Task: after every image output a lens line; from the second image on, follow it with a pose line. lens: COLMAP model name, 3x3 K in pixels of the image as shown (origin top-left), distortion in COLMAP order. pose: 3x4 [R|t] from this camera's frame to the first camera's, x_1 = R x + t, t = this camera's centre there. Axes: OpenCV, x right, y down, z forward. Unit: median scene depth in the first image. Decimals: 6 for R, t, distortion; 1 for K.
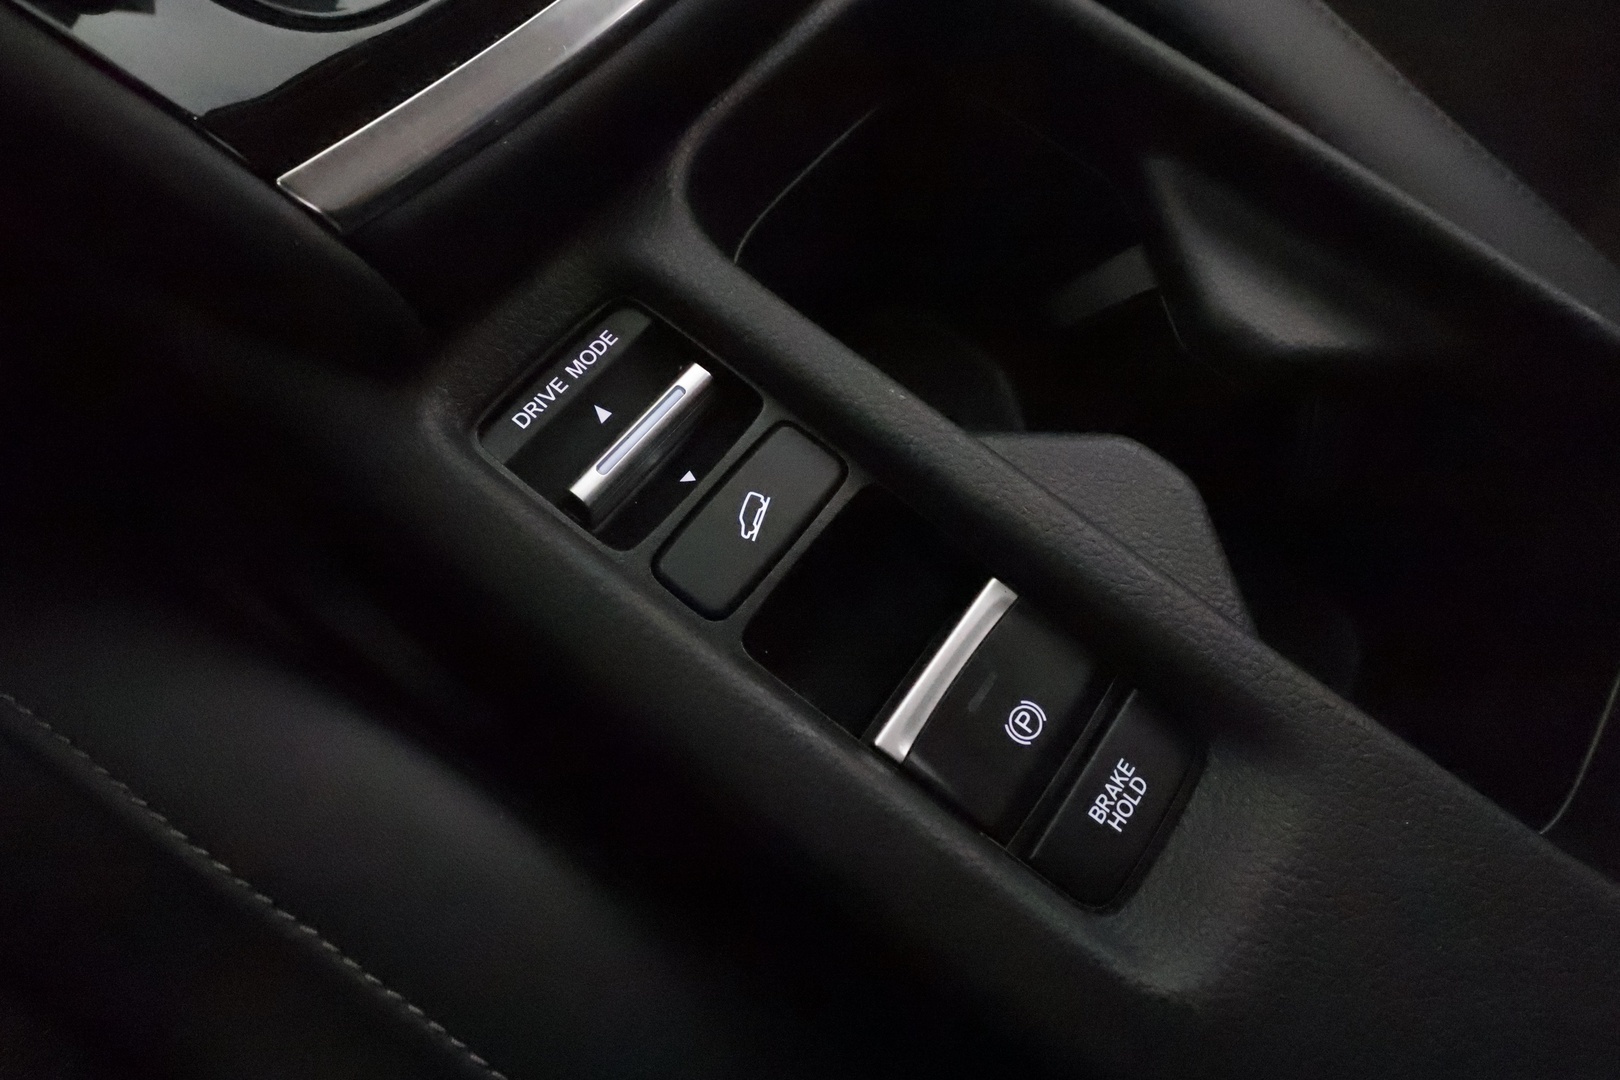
lens RADIAL K [[908.8, 0, 816.4], [0, 908.8, 558.0], [0, 0, 1]] dist [0.001336, 0.000640]
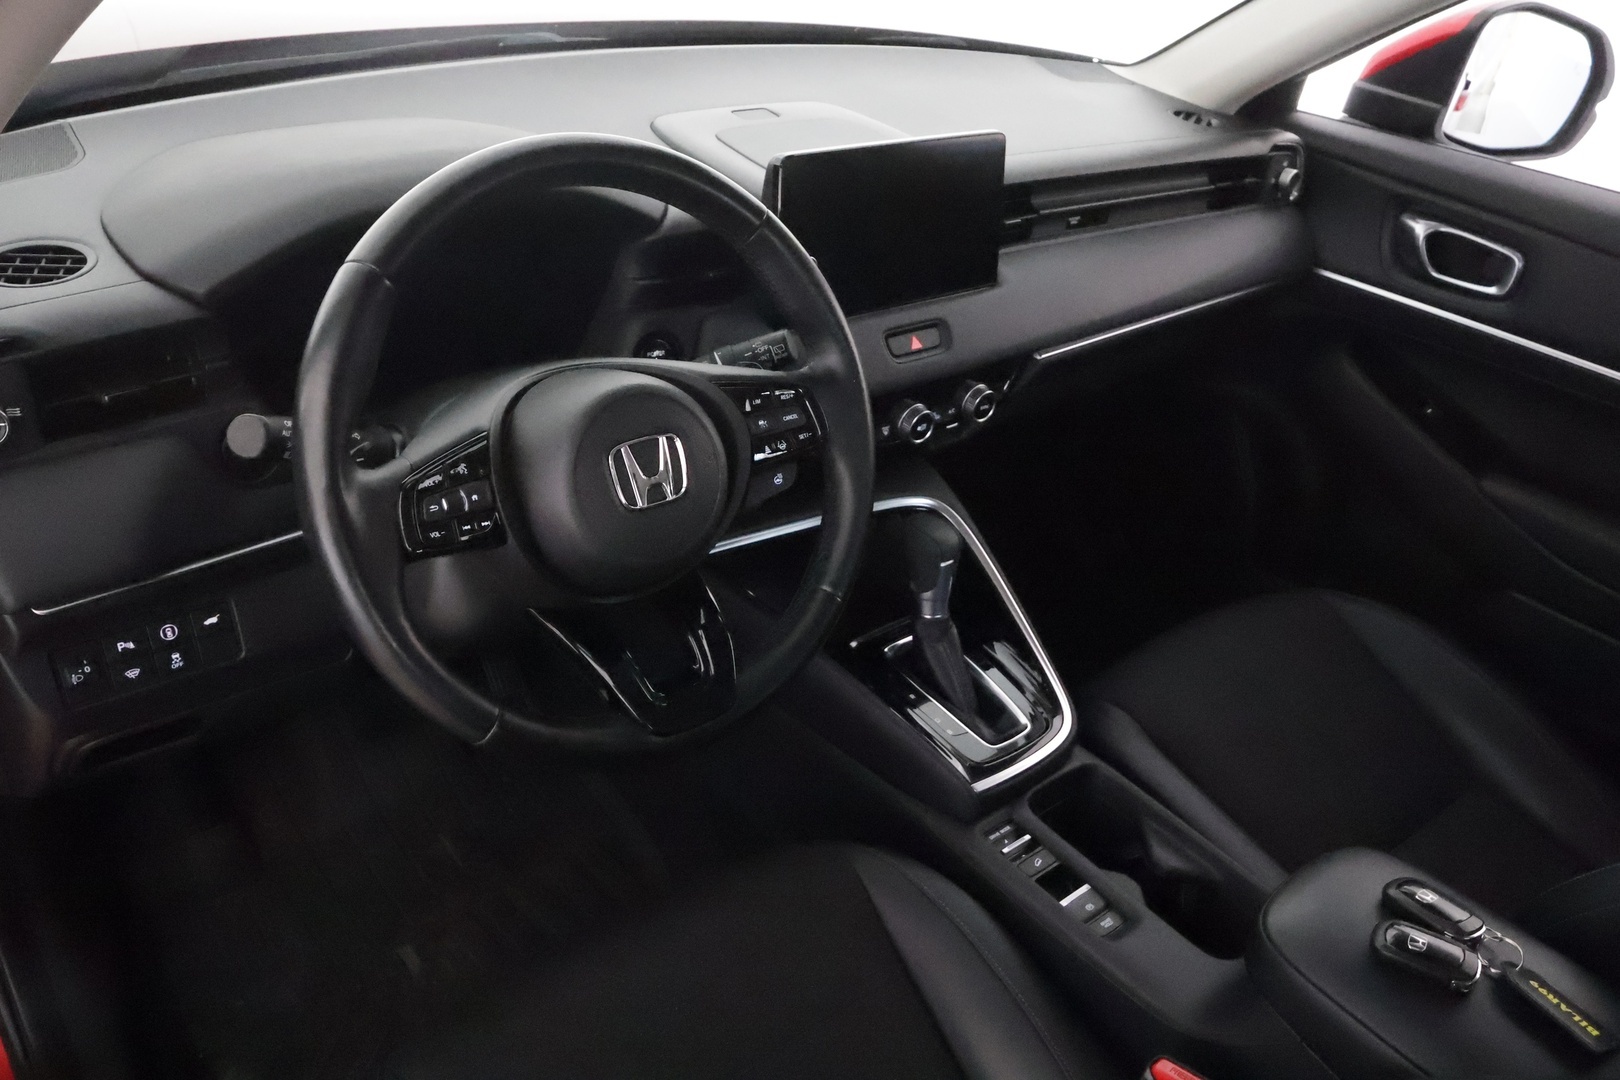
lens RADIAL K [[1311.3, 0, 810.3], [0, 1311.3, 568.5], [0, 0, 1]] dist [0.001879, -0.000191]
pose [[0.977480, 0.141678, -0.156399, -0.372514], [-0.207182, 0.785162, -0.583607, 2.973102], [0.040114, 0.602867, 0.796833, -5.428175]]
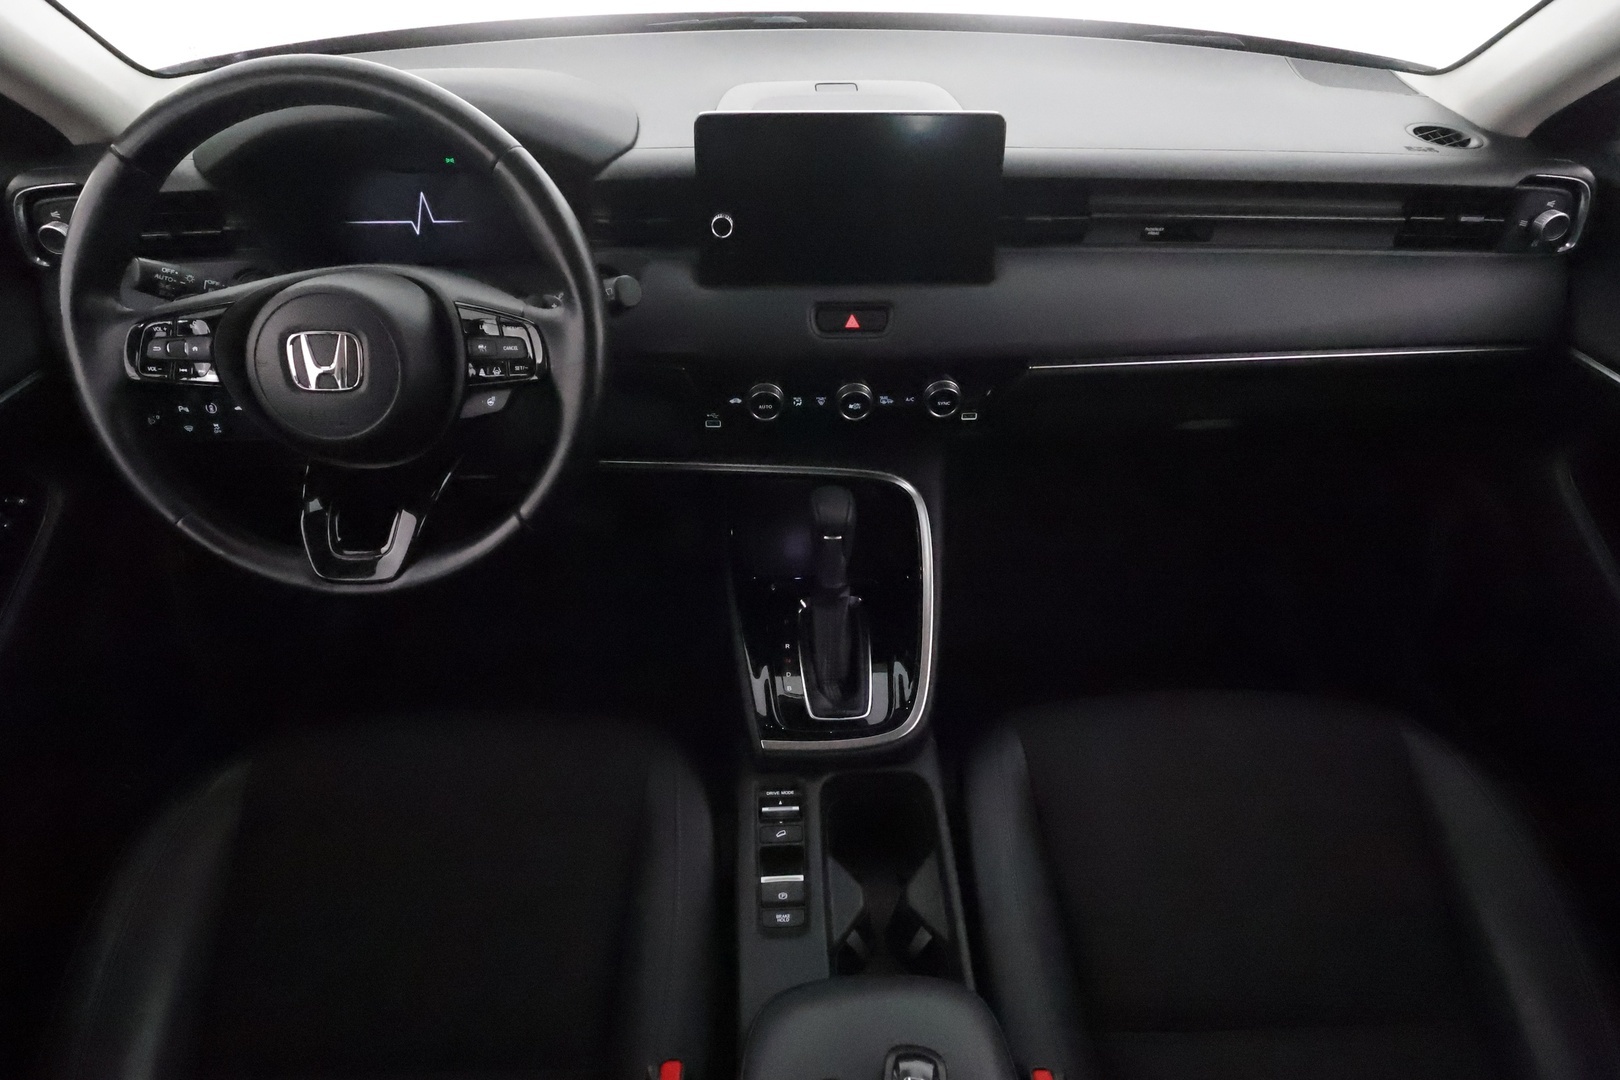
lens RADIAL K [[908.8, 0, 816.4], [0, 908.8, 558.0], [0, 0, 1]] dist [0.001336, 0.000640]
pose [[0.644984, 0.444965, -0.621290, 2.457478], [-0.695204, 0.679223, -0.235260, -0.033717], [0.317312, 0.583662, 0.747430, -3.542110]]
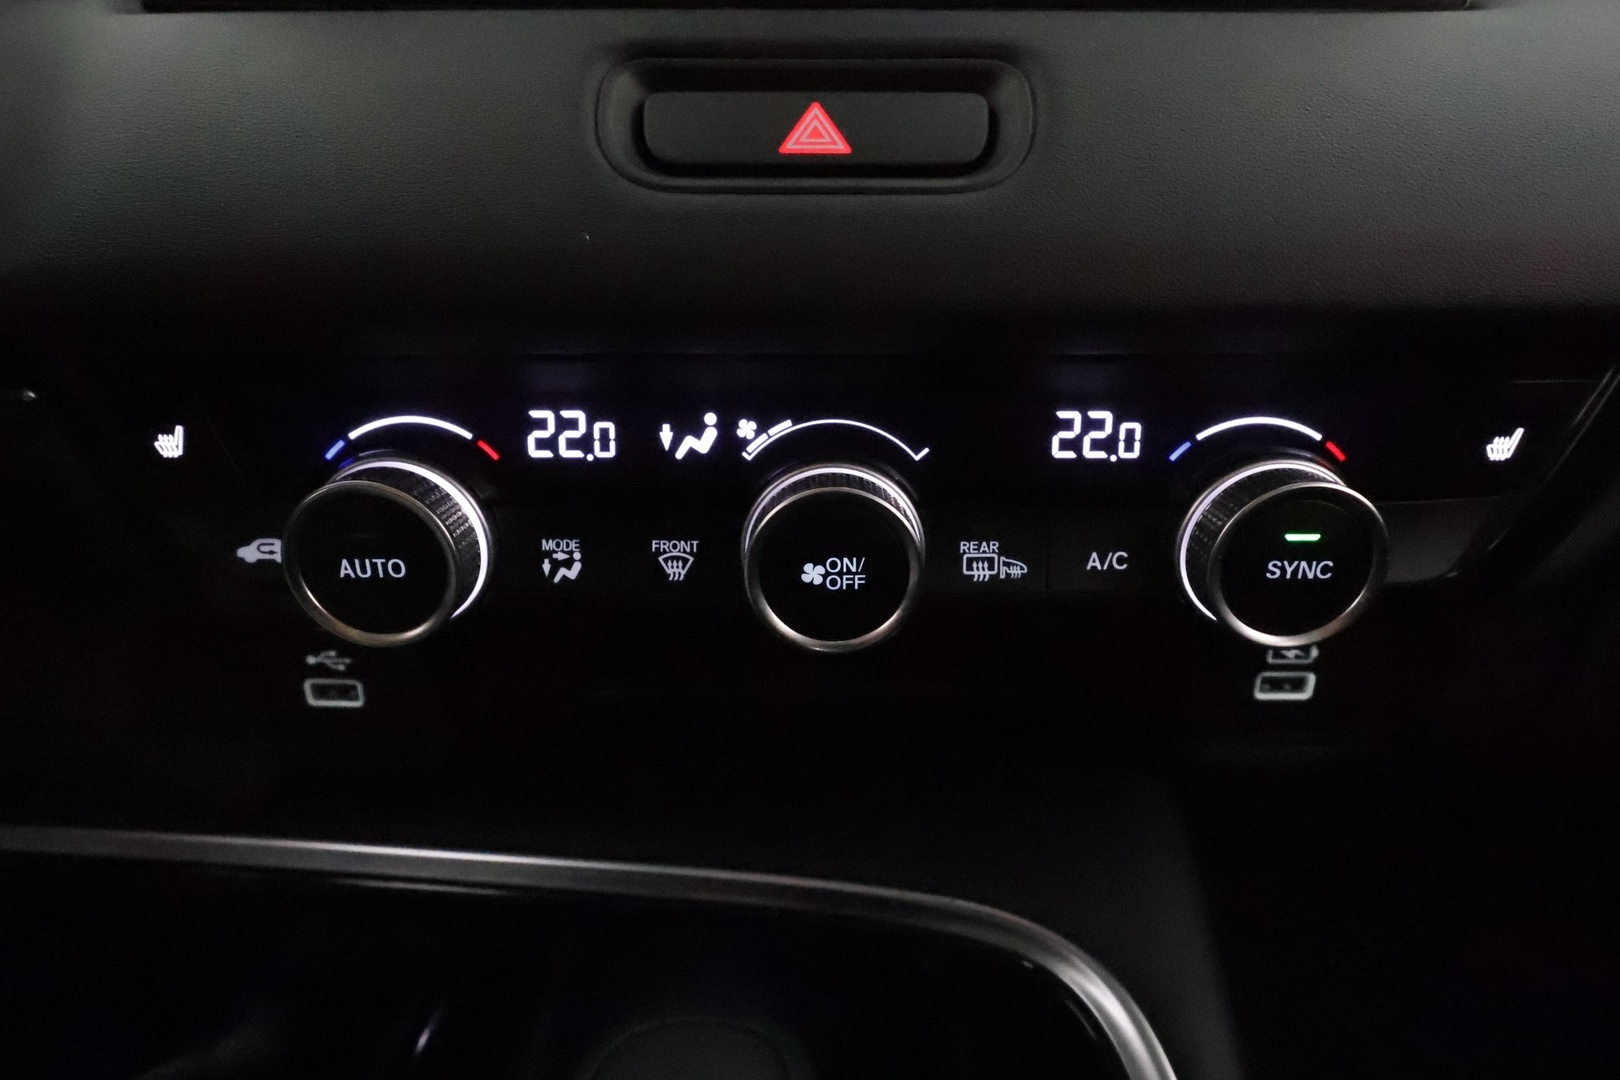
lens RADIAL K [[908.8, 0, 816.4], [0, 908.8, 558.0], [0, 0, 1]] dist [0.001336, 0.000640]
pose [[0.601893, 0.190140, -0.775610, -0.253395], [-0.724561, 0.538386, -0.430292, -1.562927], [0.335762, 0.820967, 0.461819, -0.577167]]
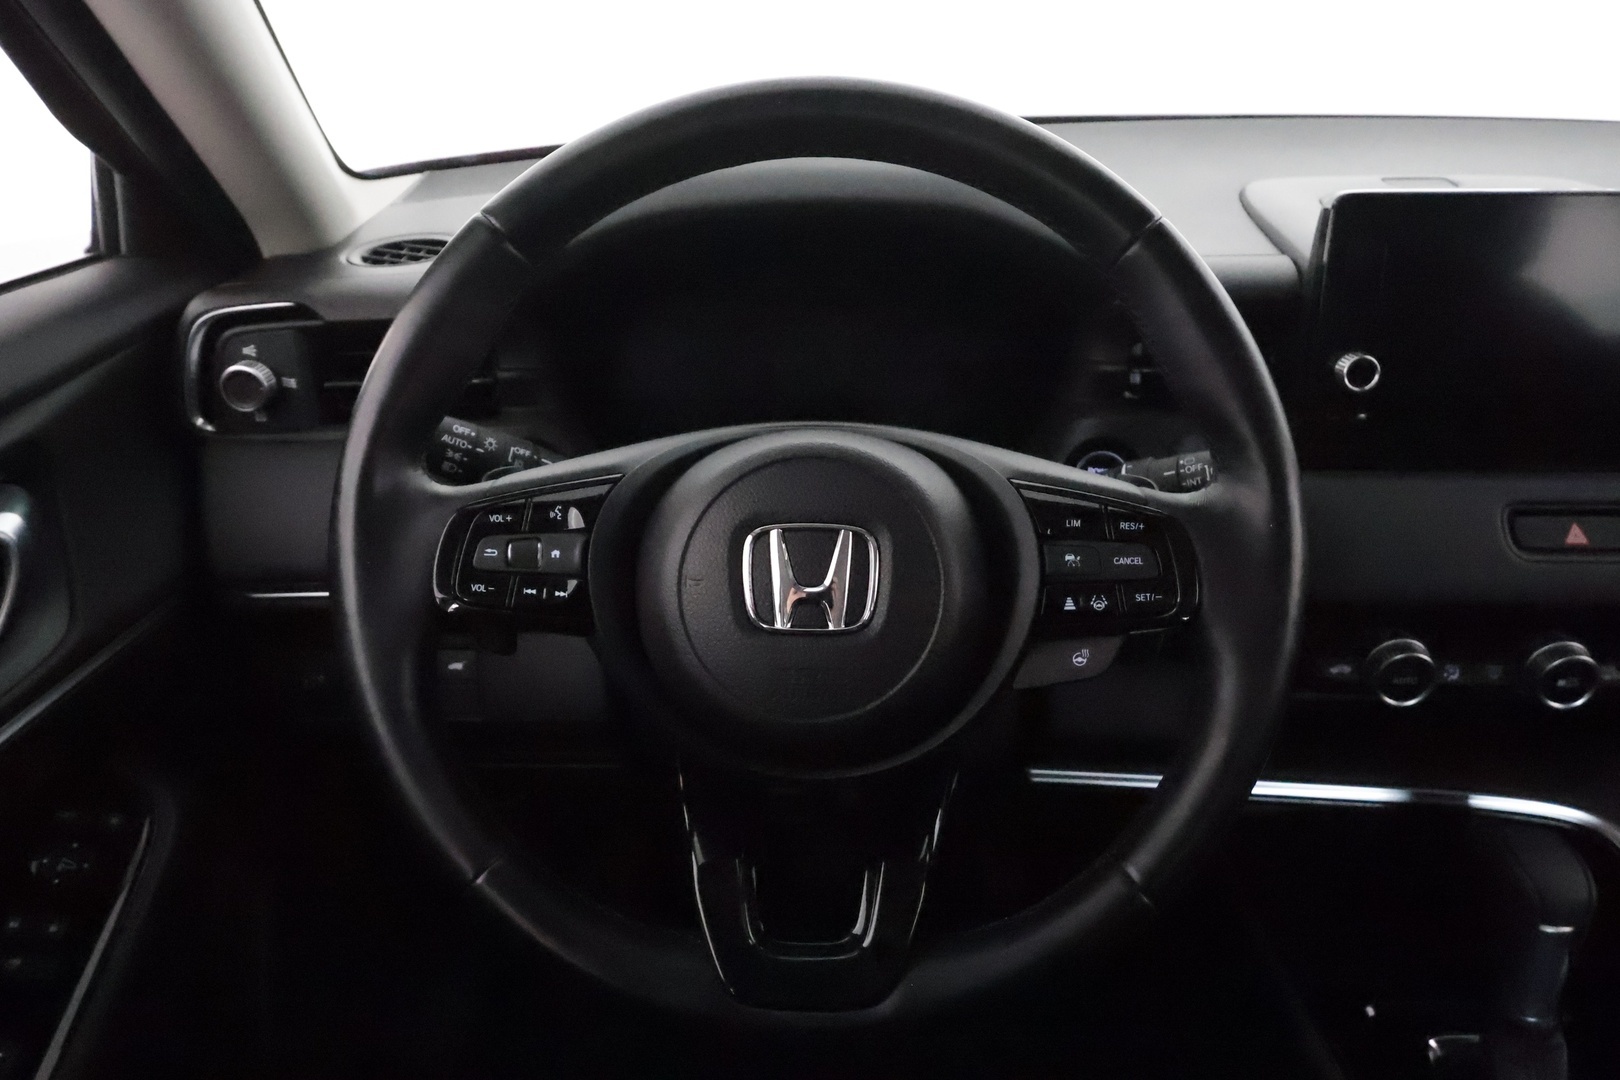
lens RADIAL K [[1290.0, 0, 810.0], [0, 1290.0, 540.0], [0, 0, 1]] dist [-0.005082, -0.001949]
pose [[0.606055, 0.261009, -0.751380, 0.479130], [-0.721912, 0.577115, -0.381813, 1.044365], [0.333976, 0.773830, 0.538189, -3.453668]]
